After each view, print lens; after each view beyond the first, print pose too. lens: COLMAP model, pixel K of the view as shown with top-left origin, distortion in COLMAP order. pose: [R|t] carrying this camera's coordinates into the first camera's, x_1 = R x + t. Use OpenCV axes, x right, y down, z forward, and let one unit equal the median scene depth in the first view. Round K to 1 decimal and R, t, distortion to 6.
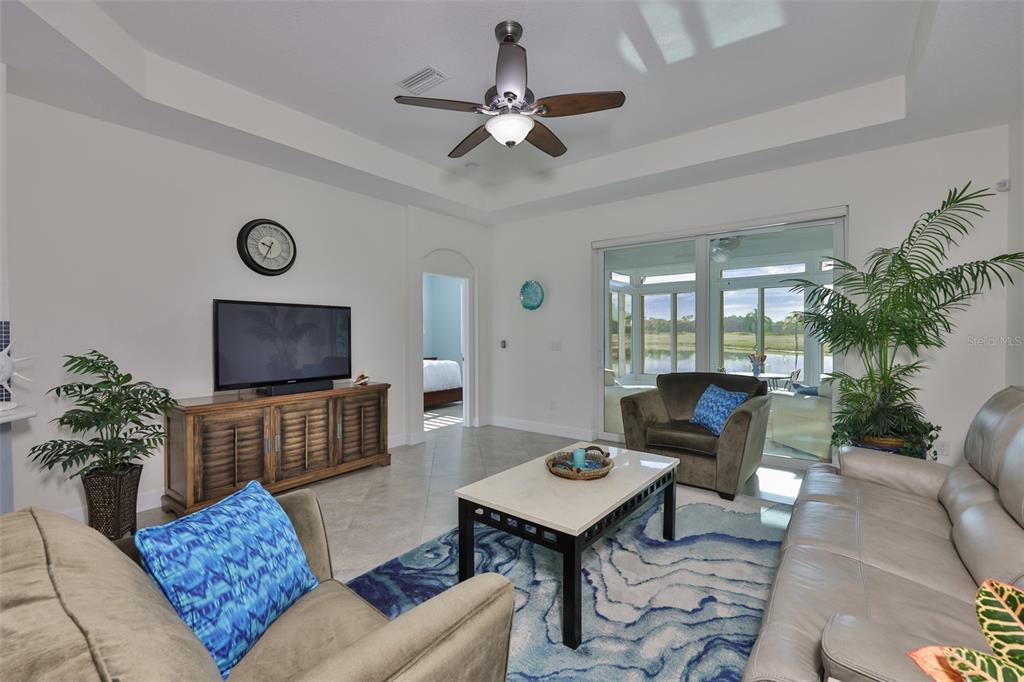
lens RADIAL K [[436.5, 0, 507.6], [0, 436.5, 334.1], [0, 0, 1]] dist [-0.000589, -0.000098]
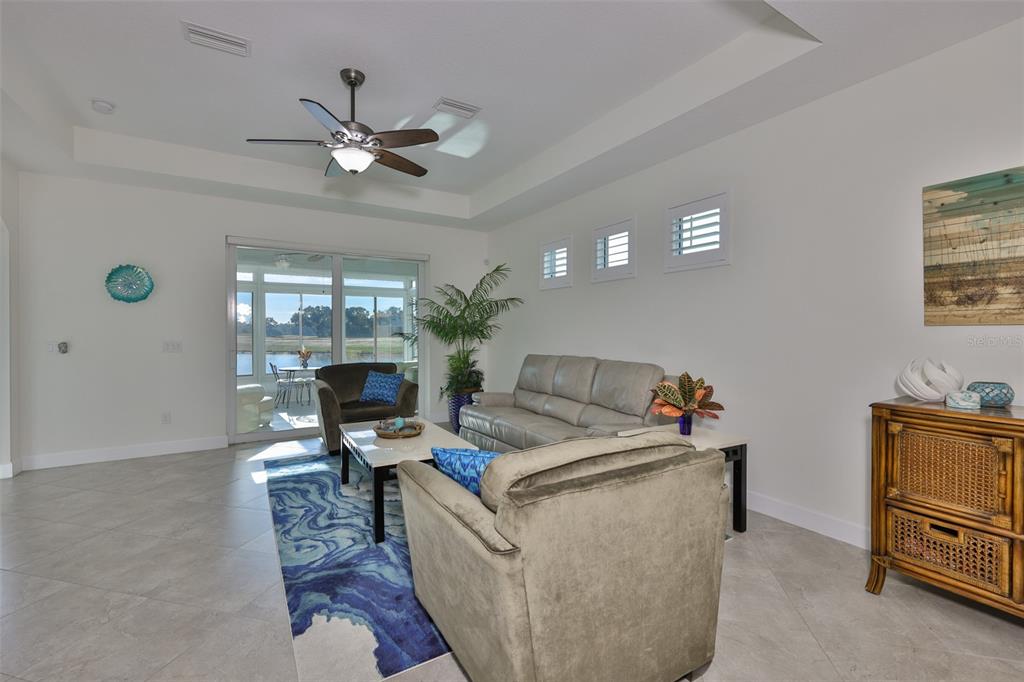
lens RADIAL K [[436.5, 0, 507.6], [0, 436.5, 334.1], [0, 0, 1]] dist [-0.000589, -0.000098]
pose [[0.358238, -0.003251, 0.933625, -0.690807], [0.000000, 0.999994, 0.003482, -0.001854], [-0.933630, -0.001248, 0.358236, 0.139263]]
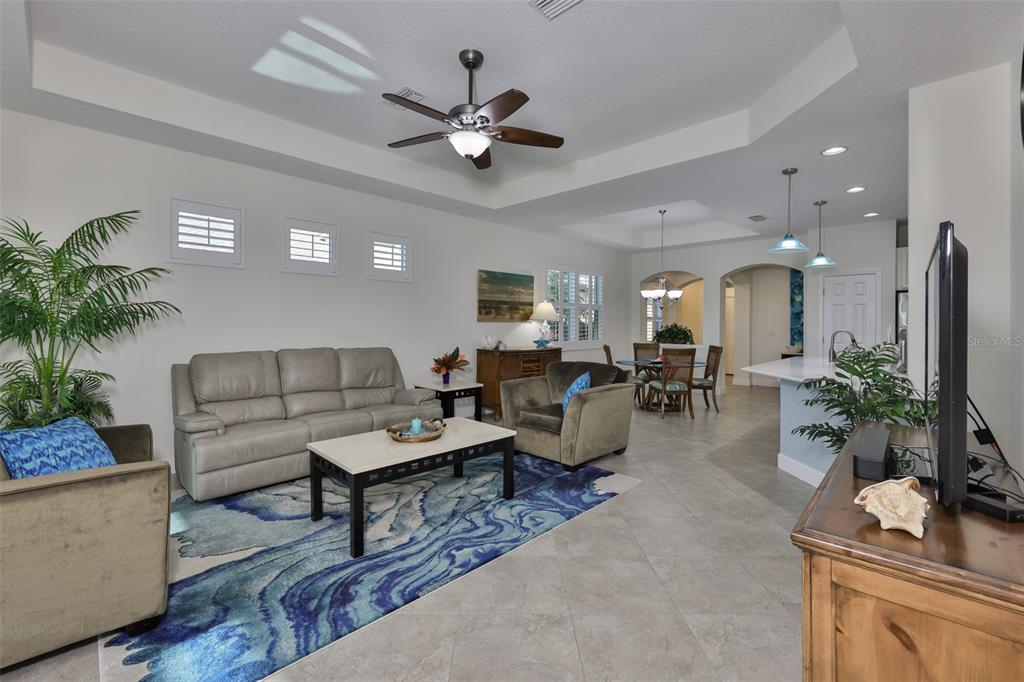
lens RADIAL K [[436.7, 0, 509.1], [0, 436.7, 325.6], [0, 0, 1]] dist [0.001571, 0.000157]
pose [[-0.993199, -0.002484, 0.116404, -0.166677], [-0.001975, 0.999988, 0.004490, -0.004757], [-0.116414, 0.004230, -0.993192, 1.539195]]
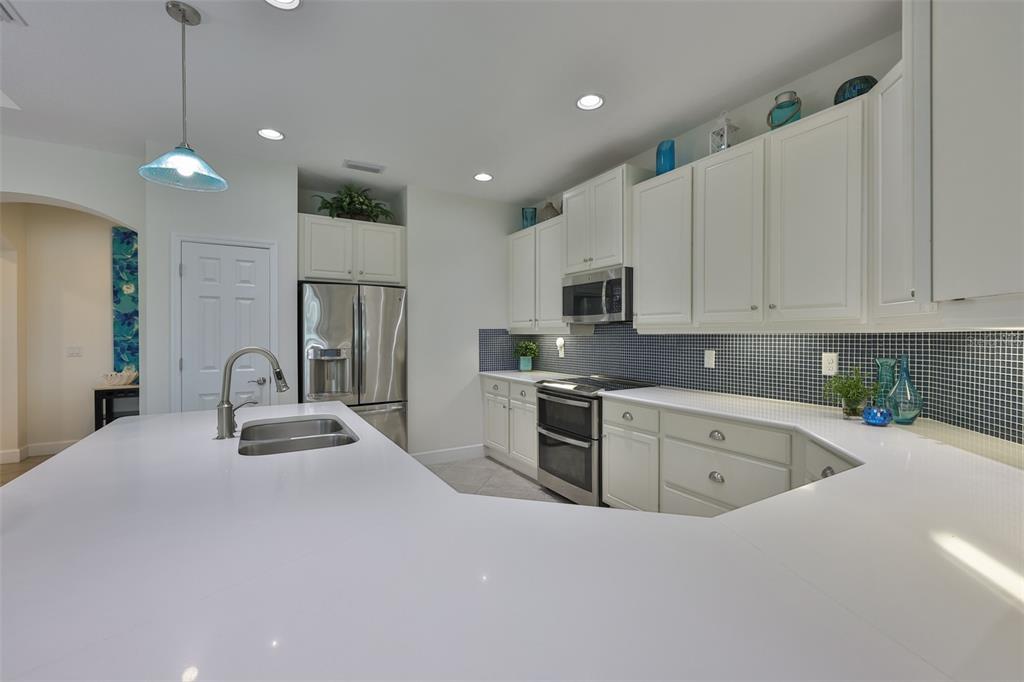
lens RADIAL K [[433.6, 0, 511.1], [0, 433.6, 337.9], [0, 0, 1]] dist [0.000587, 0.000174]
pose [[-0.375789, 0.007742, -0.926673, -0.683242], [0.002379, 0.999970, 0.007390, -0.000362], [0.926702, 0.000573, -0.375796, 0.536660]]
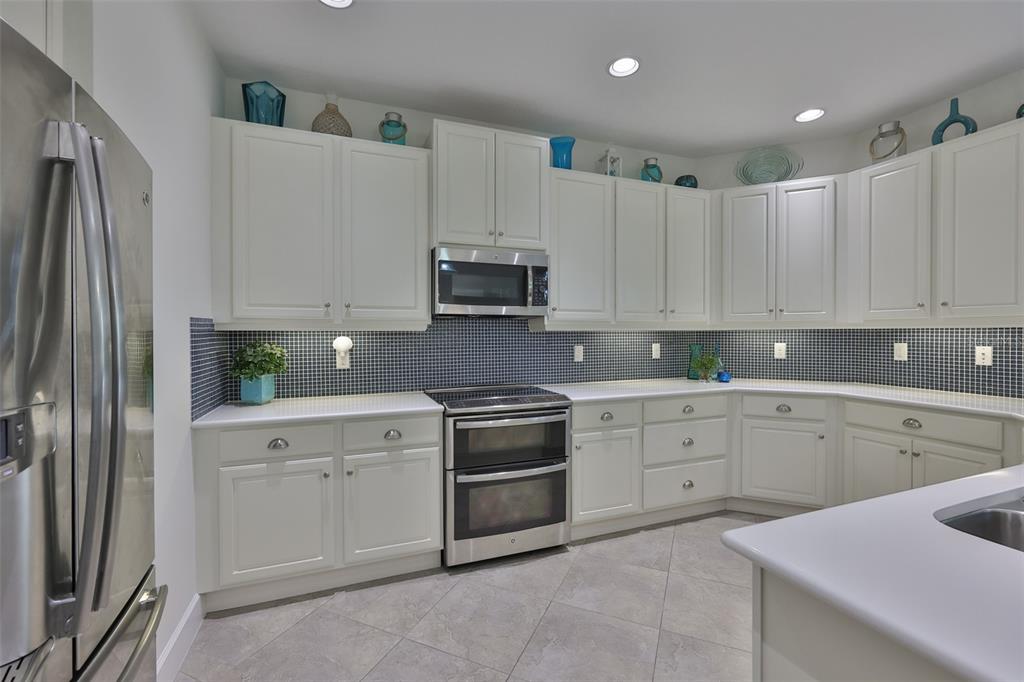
lens RADIAL K [[433.6, 0, 511.1], [0, 433.6, 337.9], [0, 0, 1]] dist [0.000587, 0.000174]
pose [[0.855940, 0.003718, -0.517062, -1.256144], [0.002535, 0.999932, 0.011386, 0.002922], [0.517069, -0.011057, 0.855872, -0.307330]]
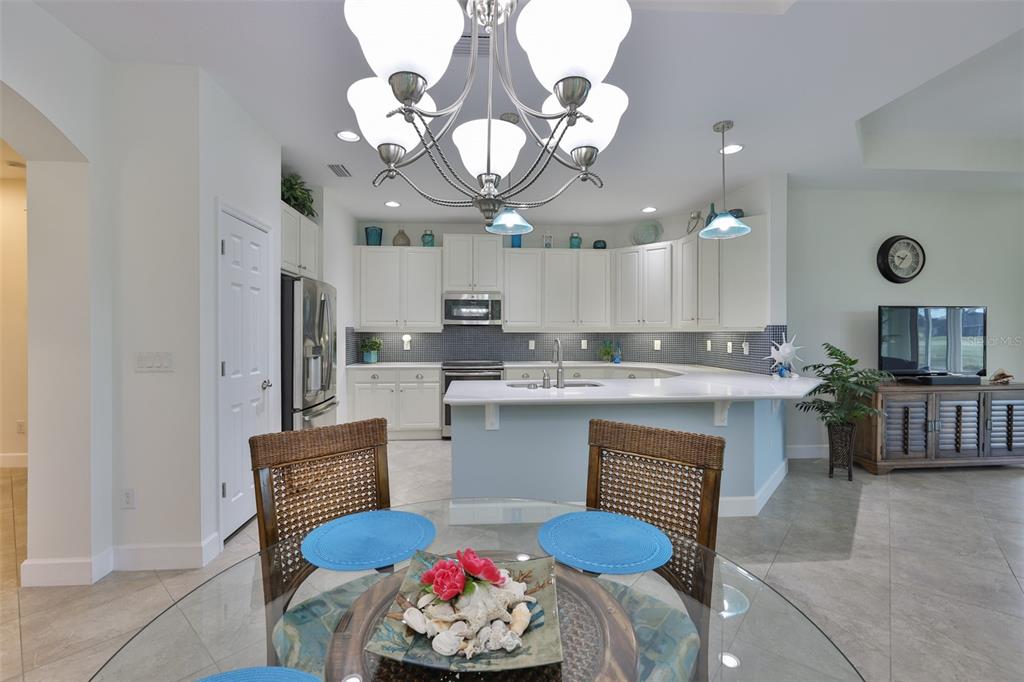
lens RADIAL K [[436.5, 0, 507.6], [0, 436.5, 334.1], [0, 0, 1]] dist [-0.000589, -0.000098]
pose [[0.667760, 0.002815, -0.744371, -0.413573], [-0.001255, 0.999996, 0.002656, 0.001072], [0.744376, -0.000840, 0.667761, -0.630051]]
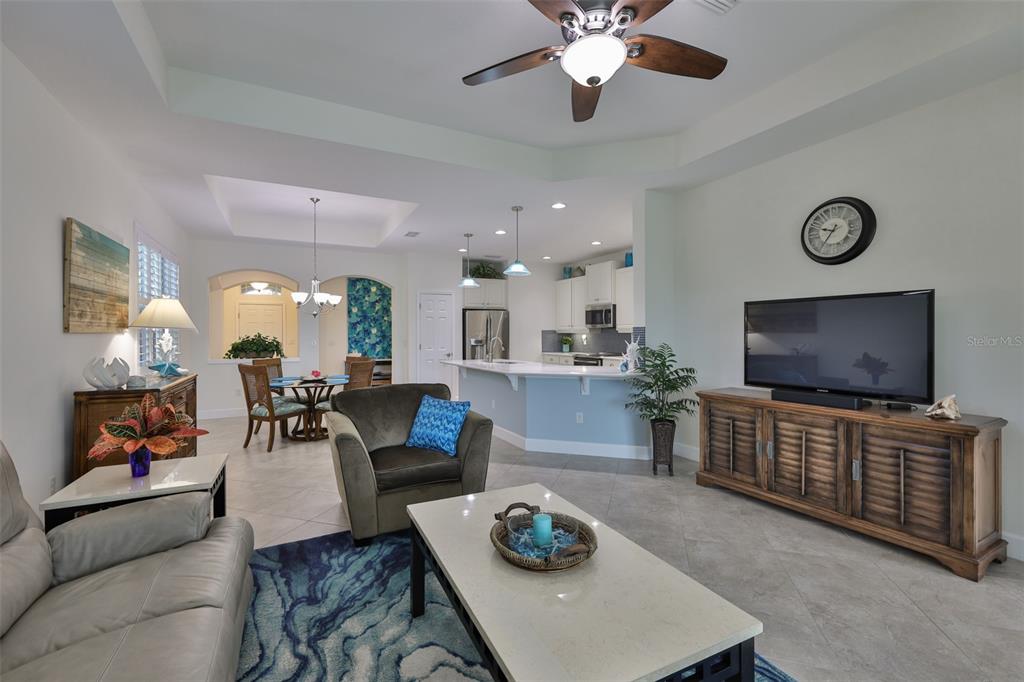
lens RADIAL K [[436.5, 0, 507.6], [0, 436.5, 334.1], [0, 0, 1]] dist [-0.000589, -0.000098]
pose [[-0.427440, 0.006024, -0.904024, 0.543573], [0.006557, 0.999972, 0.003563, -0.005984], [0.904020, -0.004405, -0.427467, 0.866999]]
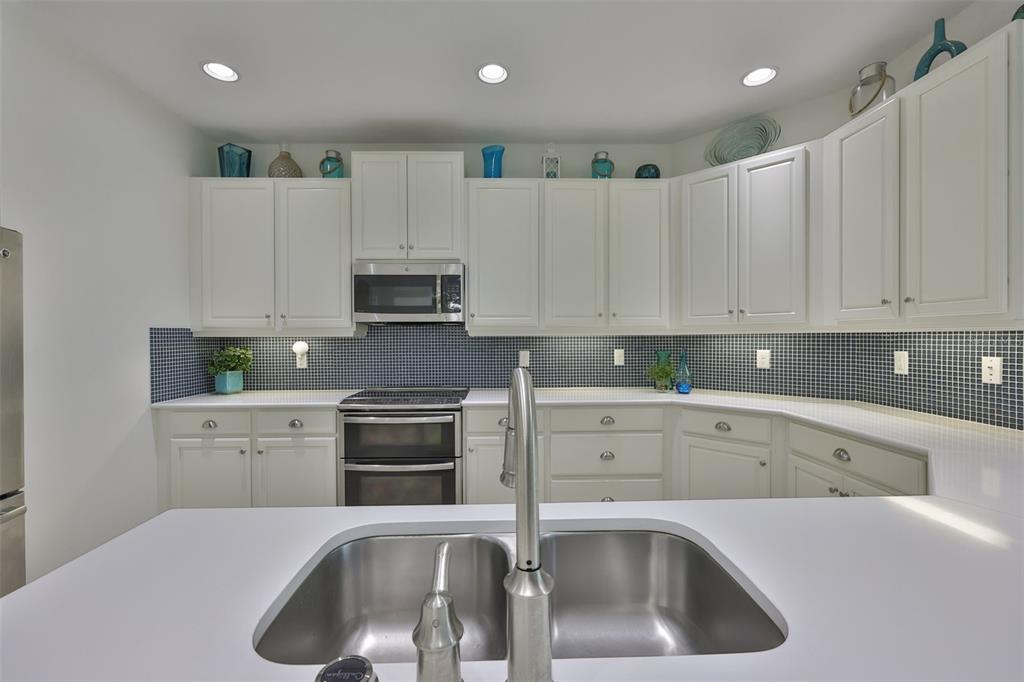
lens RADIAL K [[429.4, 0, 510.4], [0, 429.4, 340.0], [0, 0, 1]] dist [-0.001690, -0.000223]
pose [[0.630800, 0.002647, -0.775941, -0.911841], [0.004454, 0.999965, 0.007032, 0.001008], [0.775933, -0.007892, 0.630766, -0.035780]]
